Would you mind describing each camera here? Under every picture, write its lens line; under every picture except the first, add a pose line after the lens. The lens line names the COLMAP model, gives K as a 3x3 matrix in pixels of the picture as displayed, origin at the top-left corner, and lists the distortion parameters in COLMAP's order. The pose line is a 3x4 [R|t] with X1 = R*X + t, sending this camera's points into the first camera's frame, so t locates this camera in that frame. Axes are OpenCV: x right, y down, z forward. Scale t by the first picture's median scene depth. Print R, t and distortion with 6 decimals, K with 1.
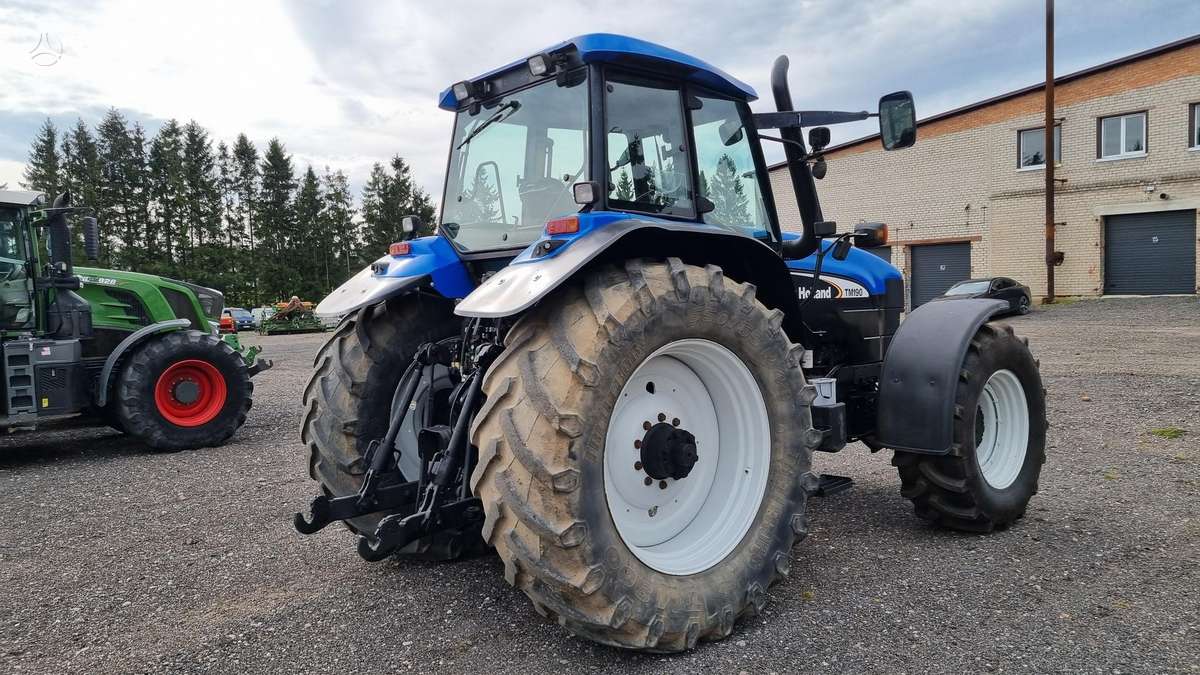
lens RADIAL K [[892.2, 0, 582.7], [0, 892.2, 346.1], [0, 0, 1]] dist [0.053347, -0.030673]
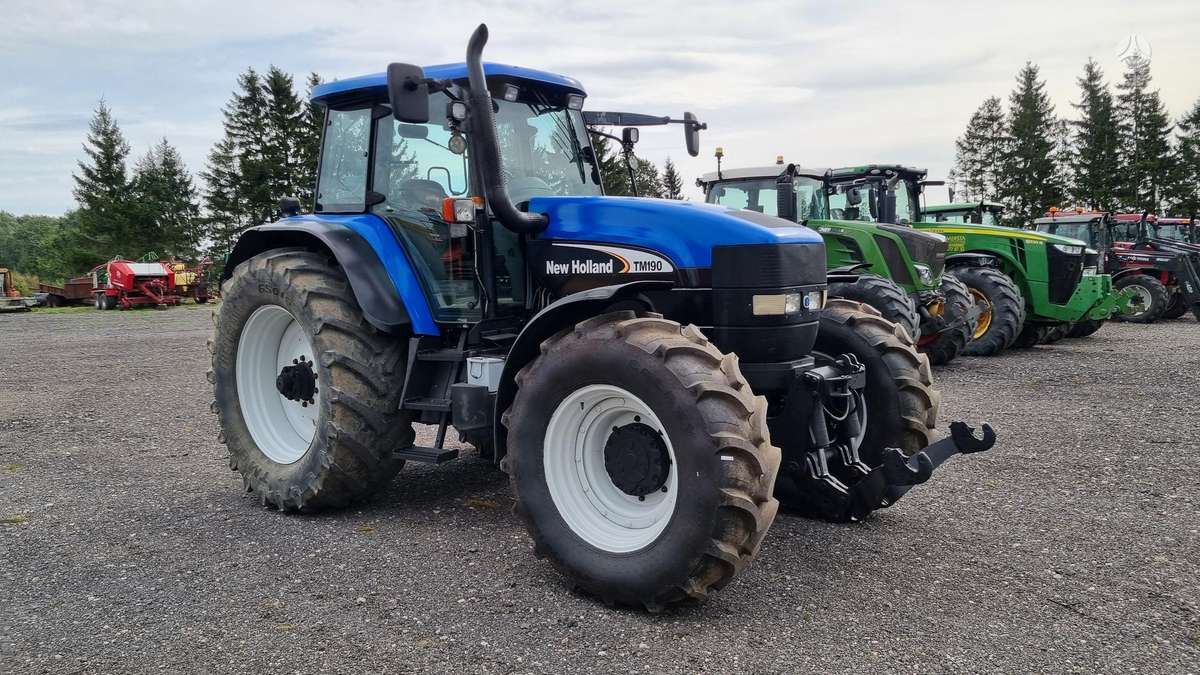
lens RADIAL K [[890.2, 0, 582.5], [0, 890.2, 360.3], [0, 0, 1]] dist [0.060864, -0.032751]
pose [[0.162299, 0.128643, -0.978320, 1.217697], [-0.024804, 0.991684, 0.126285, -0.085722], [0.986430, 0.003770, 0.164140, 0.929299]]
